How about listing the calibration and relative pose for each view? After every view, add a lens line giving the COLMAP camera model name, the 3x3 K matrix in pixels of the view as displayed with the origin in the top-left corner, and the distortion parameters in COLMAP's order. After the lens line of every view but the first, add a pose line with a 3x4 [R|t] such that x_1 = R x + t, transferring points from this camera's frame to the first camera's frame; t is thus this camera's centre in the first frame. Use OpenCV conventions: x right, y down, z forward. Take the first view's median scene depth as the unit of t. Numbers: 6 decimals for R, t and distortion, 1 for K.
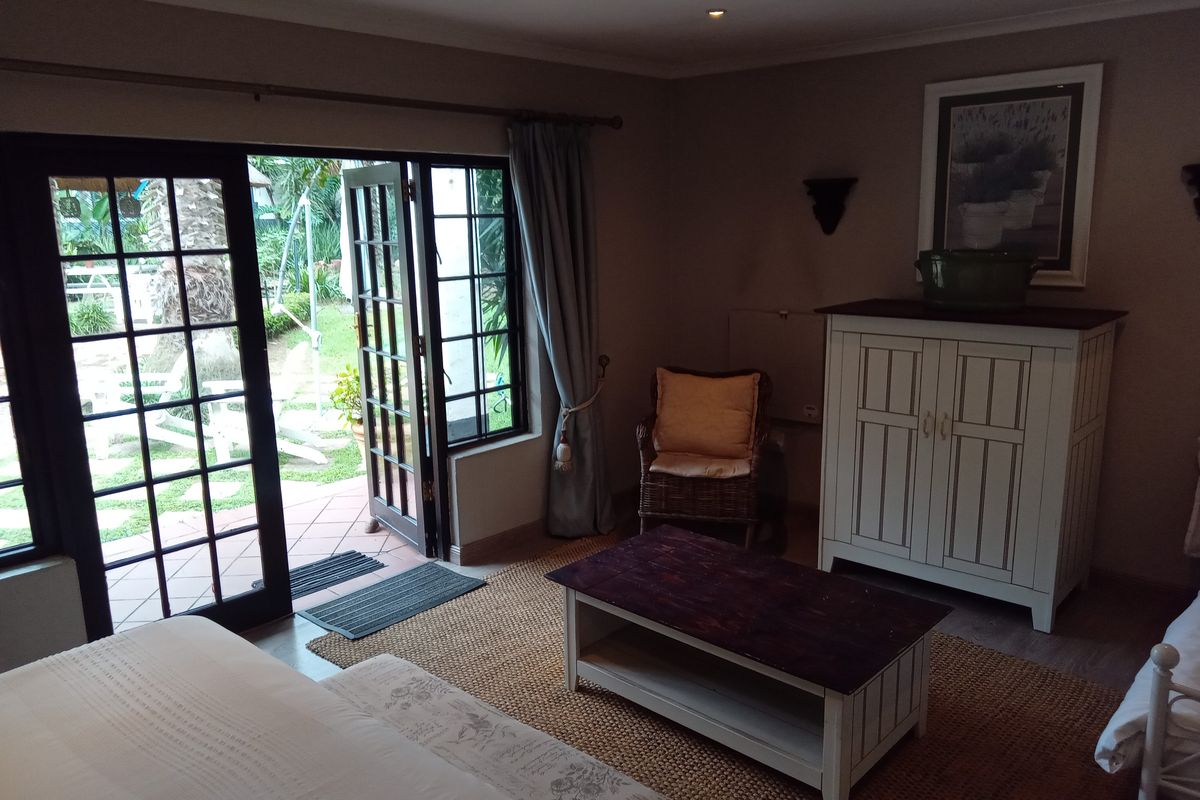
lens RADIAL K [[887.5, 0, 597.3], [0, 887.5, 396.2], [0, 0, 1]] dist [0.065944, -0.105015]
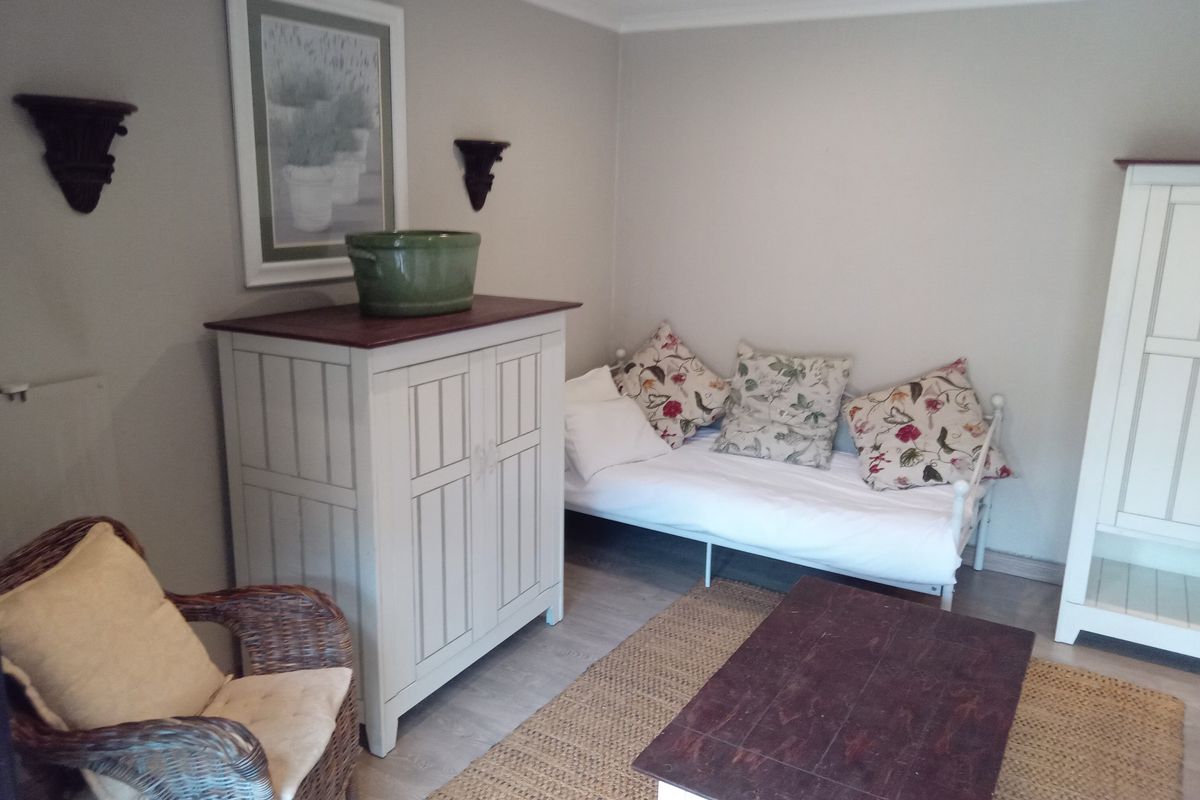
lens RADIAL K [[893.0, 0, 603.0], [0, 893.0, 401.6], [0, 0, 1]] dist [0.022442, -0.011097]
pose [[-0.213392, -0.214120, 0.953214, -0.349554], [0.178414, 0.950739, 0.253505, -0.182605], [-0.960537, 0.224162, -0.164678, 0.964267]]
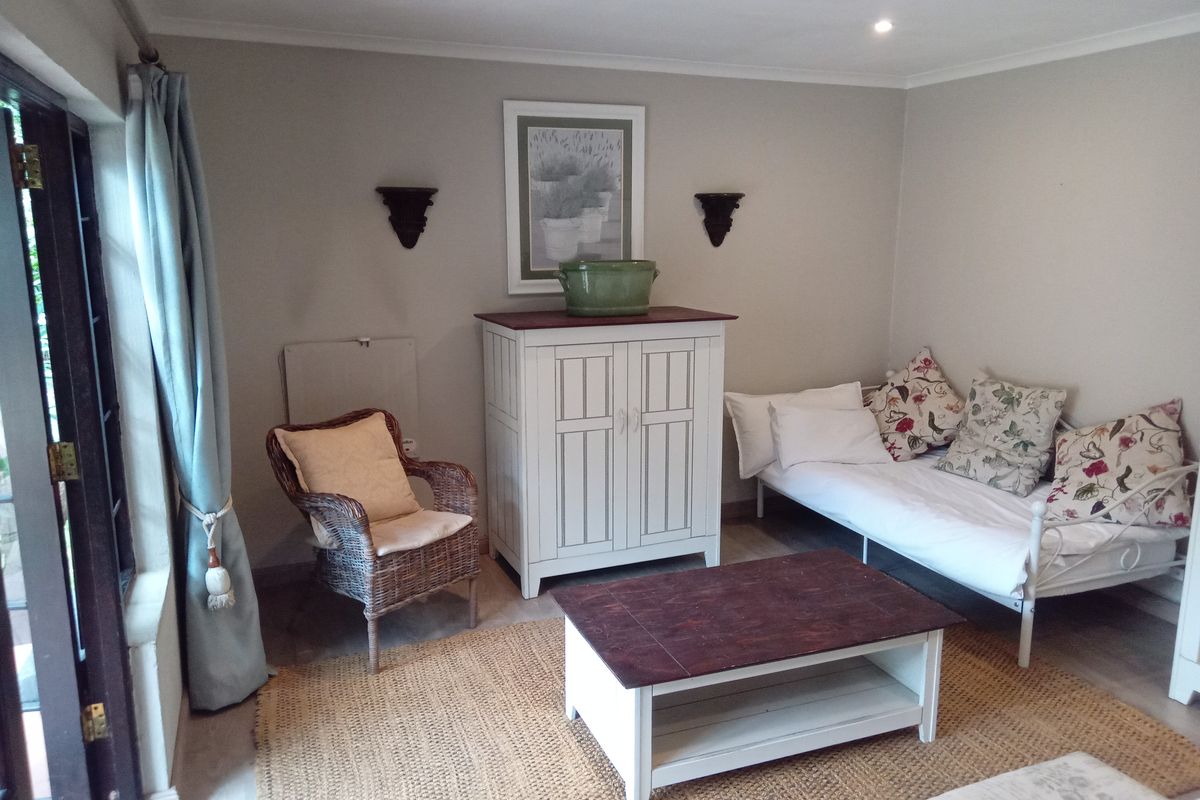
lens RADIAL K [[887.5, 0, 597.3], [0, 887.5, 396.2], [0, 0, 1]] dist [0.065944, -0.105015]
pose [[0.434514, -0.153986, 0.887404, -0.565297], [0.175323, 0.980890, 0.084362, -0.089633], [-0.883436, 0.118925, 0.453208, 0.509061]]
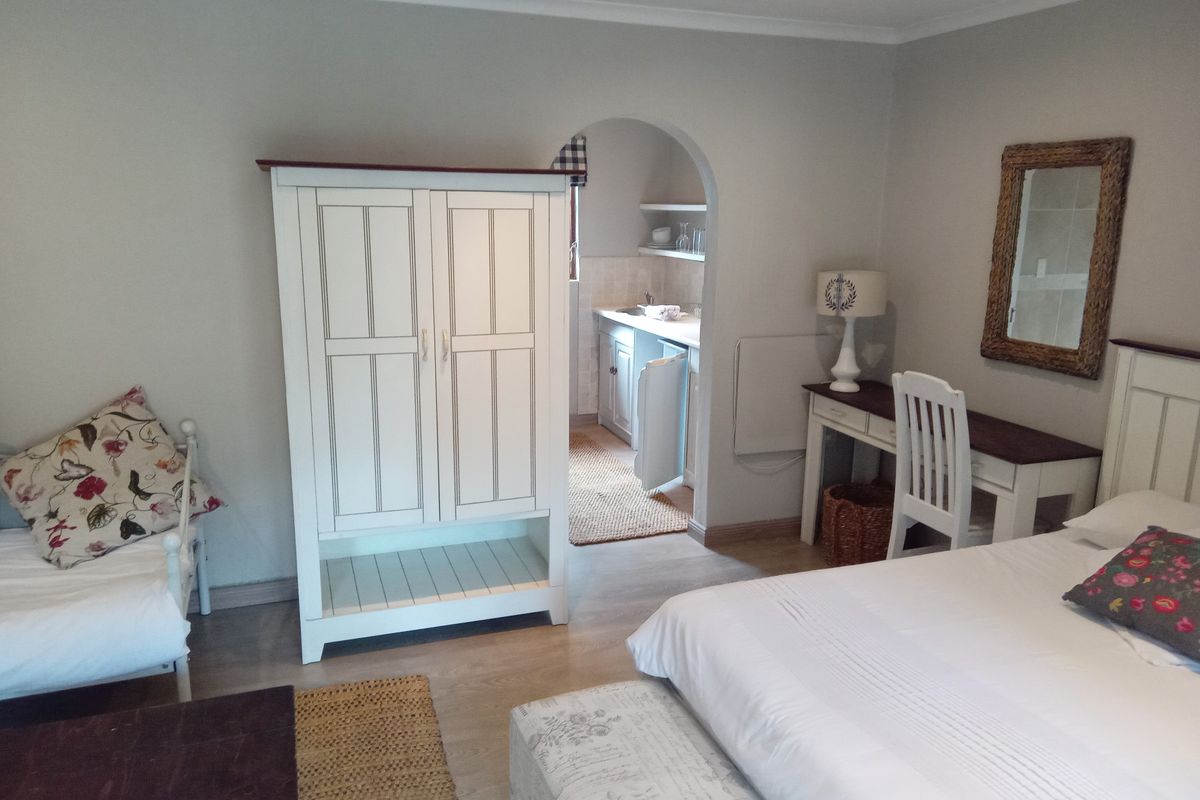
lens RADIAL K [[887.5, 0, 597.3], [0, 887.5, 396.2], [0, 0, 1]] dist [0.065944, -0.105015]
pose [[-0.887458, -0.089161, 0.452183, -0.255687], [0.099239, 0.921129, 0.376395, -0.175928], [-0.450079, 0.378908, -0.808615, 0.905104]]
